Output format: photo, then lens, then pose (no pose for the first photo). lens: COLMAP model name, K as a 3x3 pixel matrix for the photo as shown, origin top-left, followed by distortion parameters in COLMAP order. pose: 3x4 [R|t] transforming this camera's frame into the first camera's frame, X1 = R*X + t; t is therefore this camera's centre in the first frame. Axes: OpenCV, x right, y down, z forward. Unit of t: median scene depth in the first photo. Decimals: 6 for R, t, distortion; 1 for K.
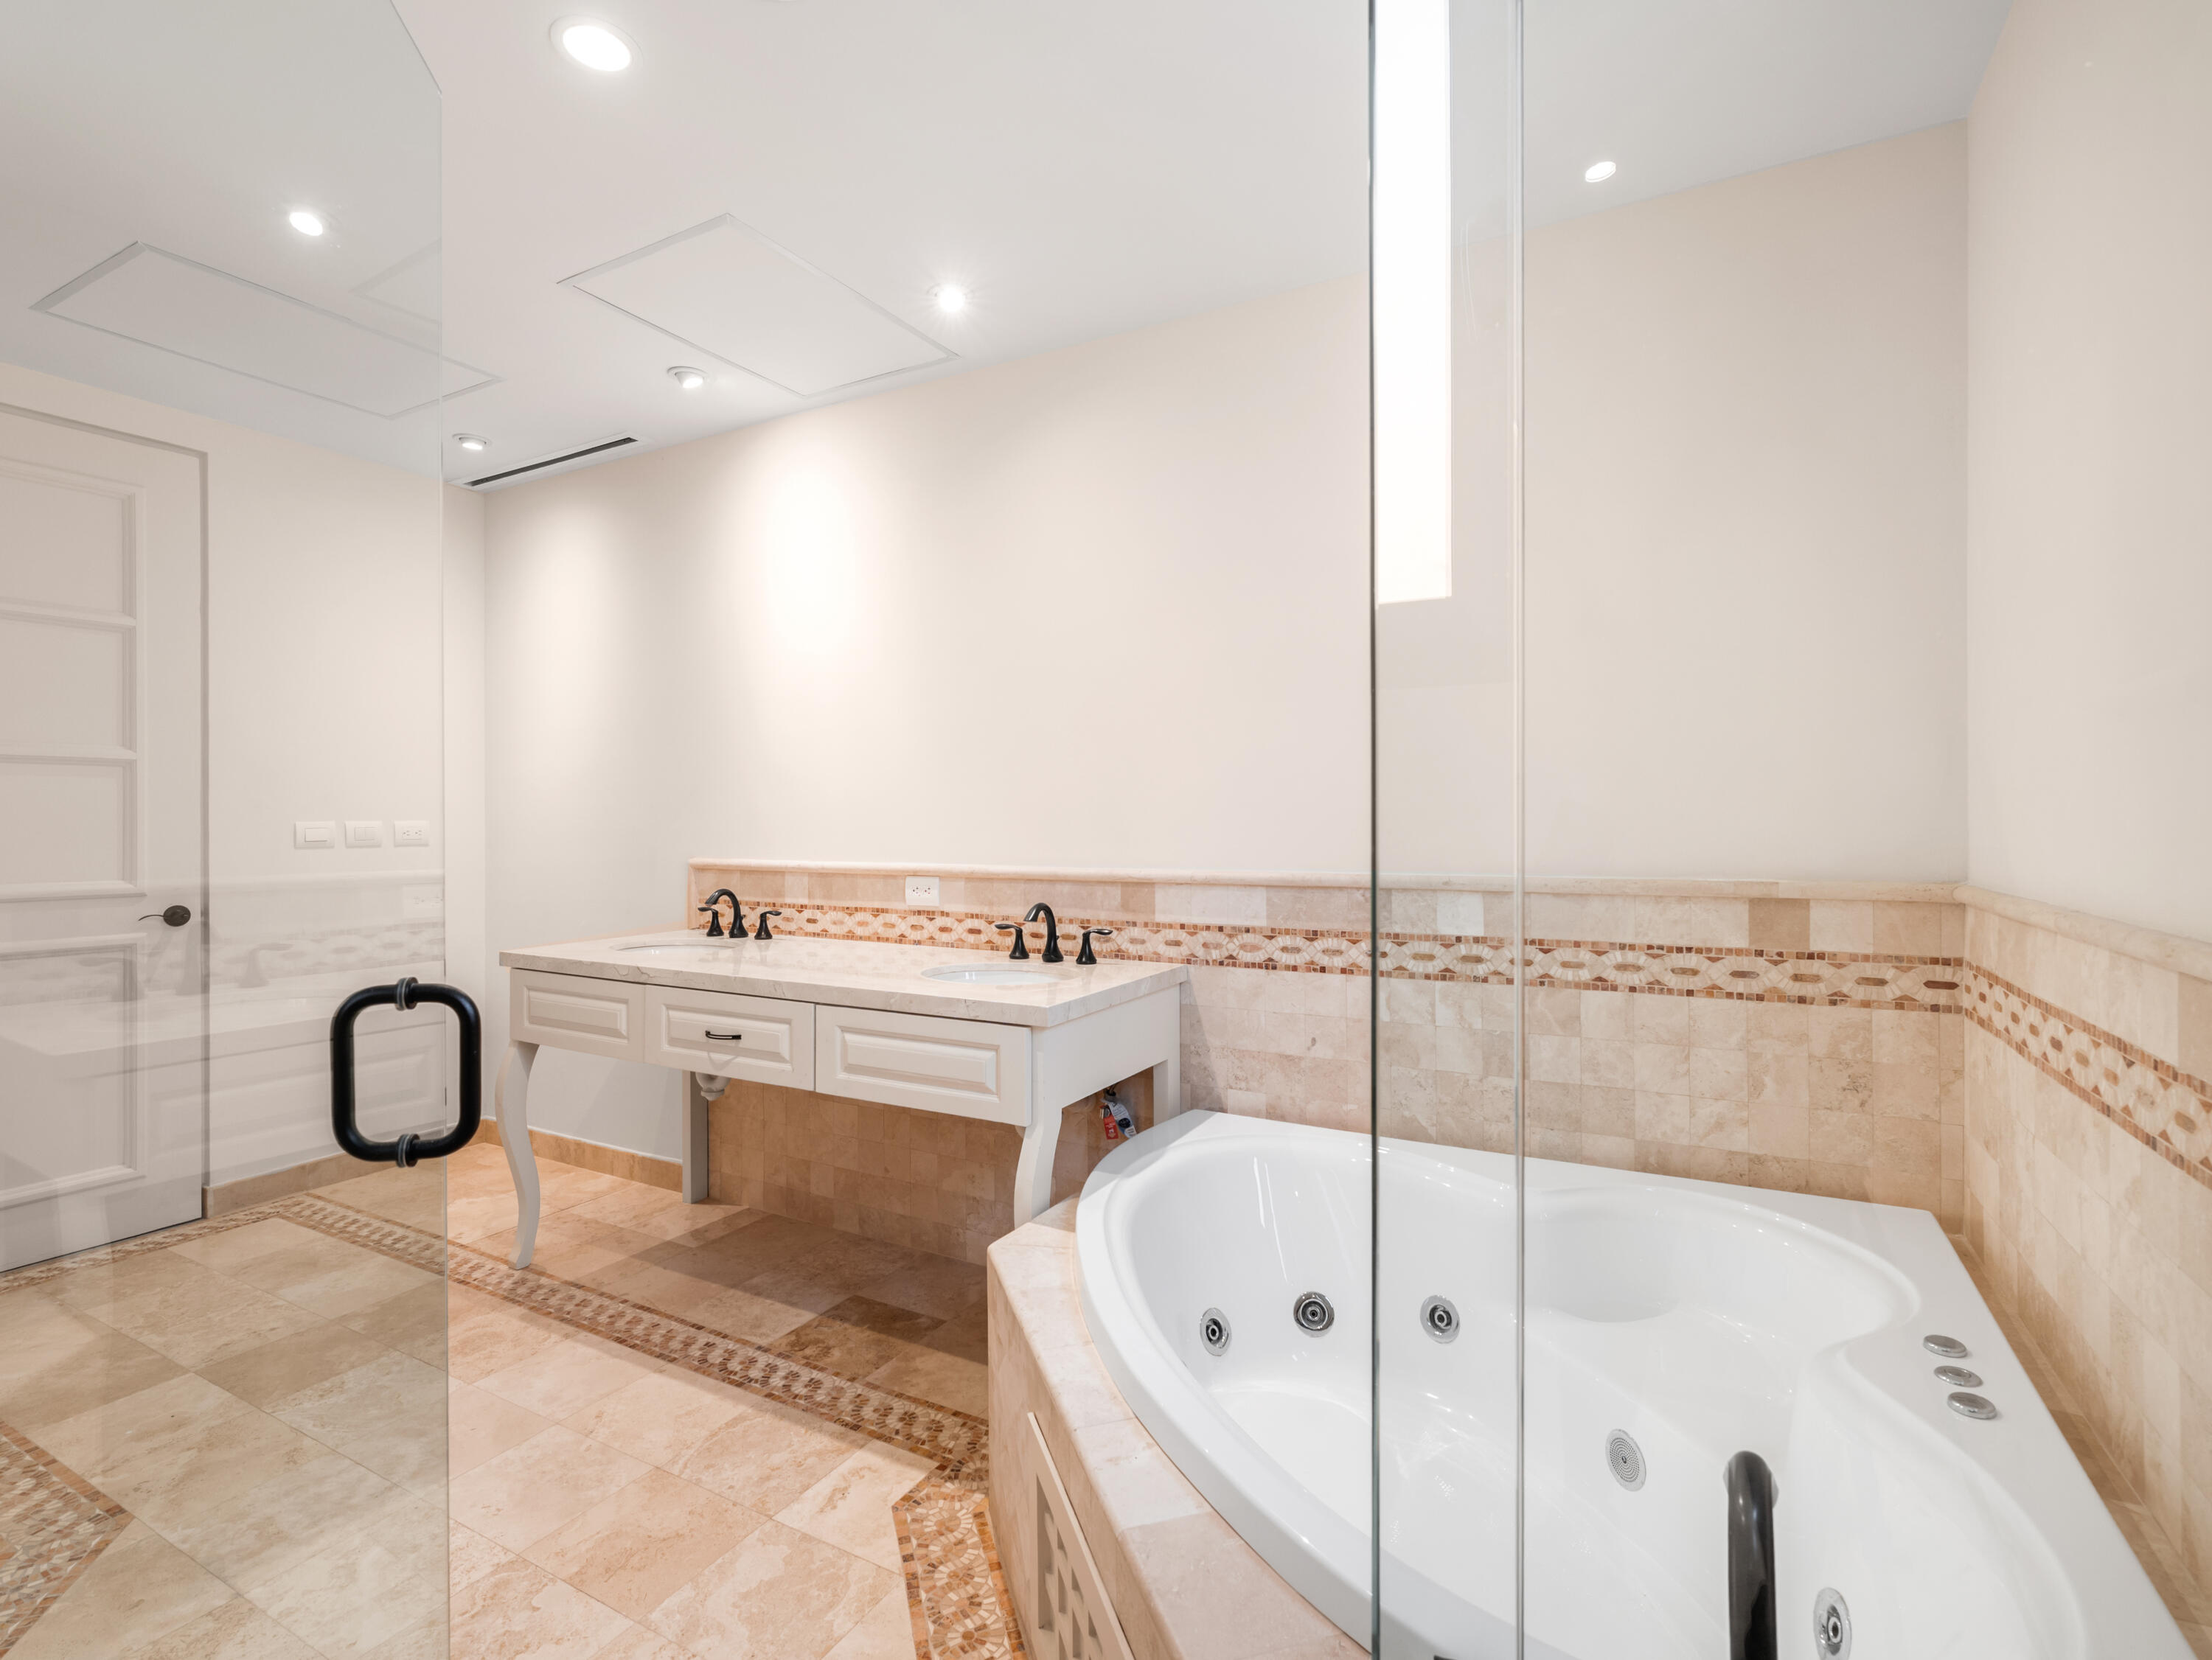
lens RADIAL K [[1042.9, 0, 1106.0], [0, 1042.9, 830.0], [0, 0, 1]] dist [0.002119, -0.000097]
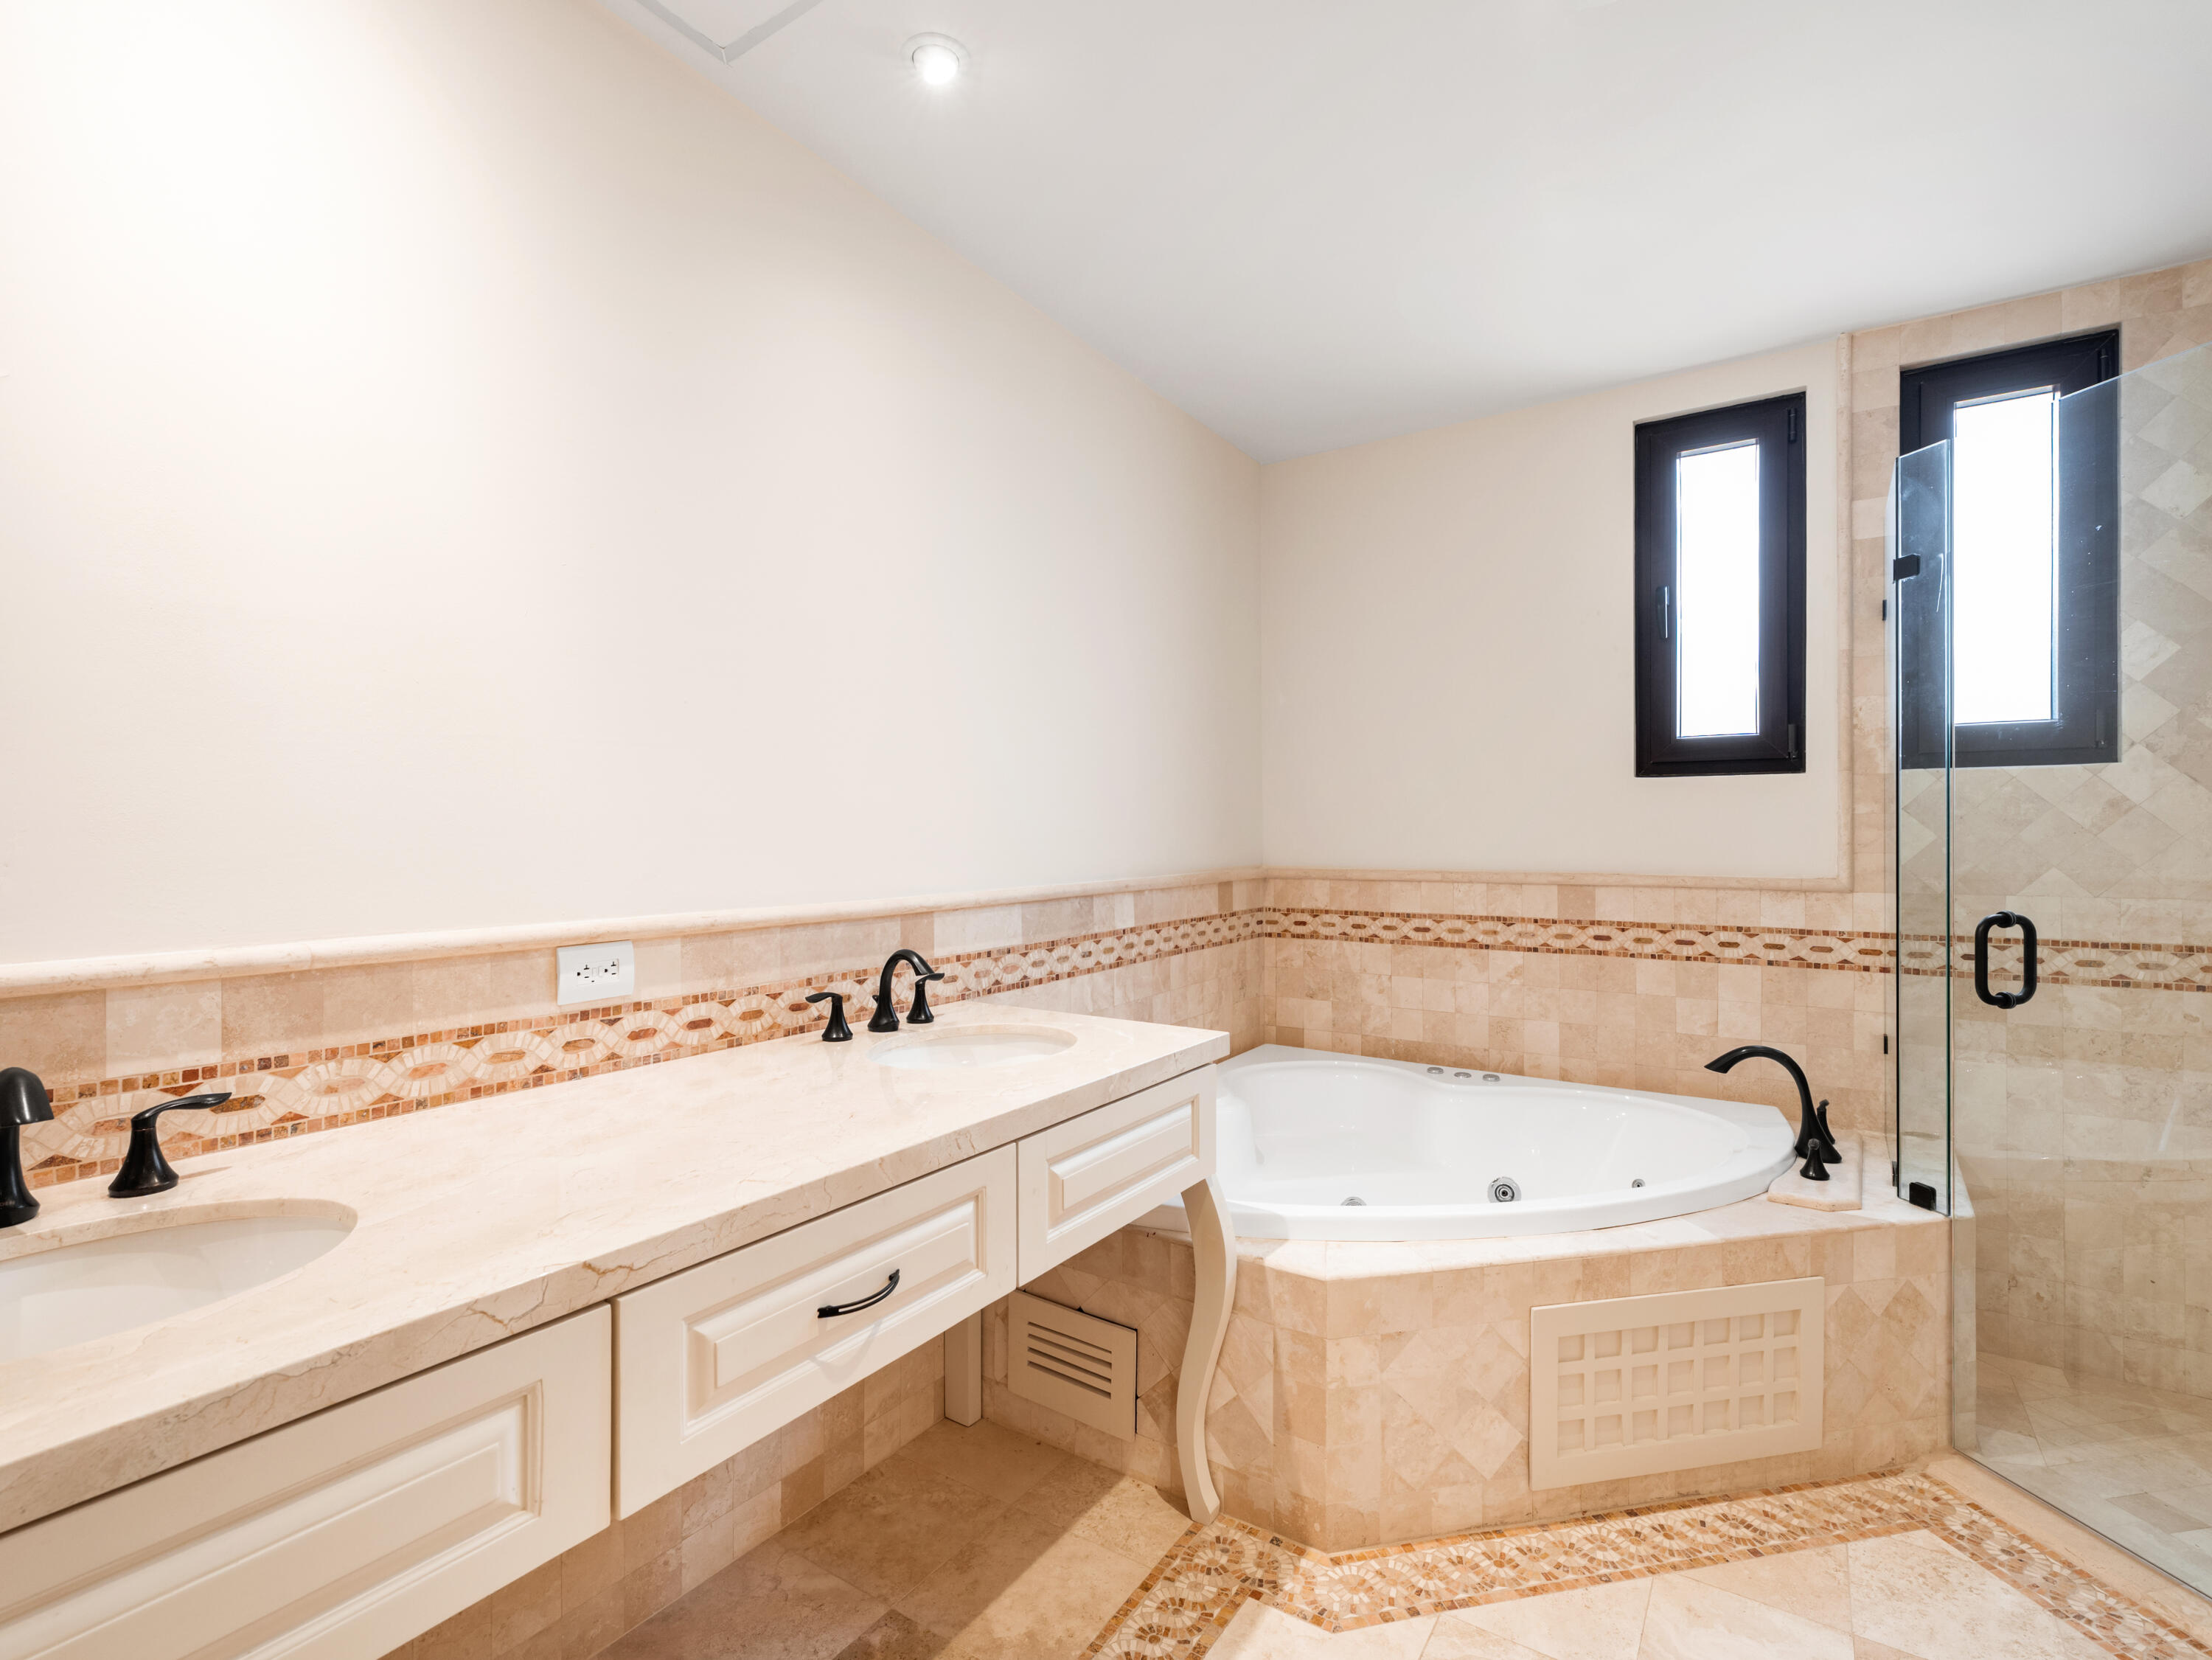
lens RADIAL K [[1043.2, 0, 1106.0], [0, 1043.2, 830.0], [0, 0, 1]] dist [0.002119, -0.000097]
pose [[0.089099, 0.002817, 0.996019, -0.820348], [0.013234, 0.999904, -0.004012, -0.009892], [-0.995935, 0.013538, 0.089054, 0.834782]]
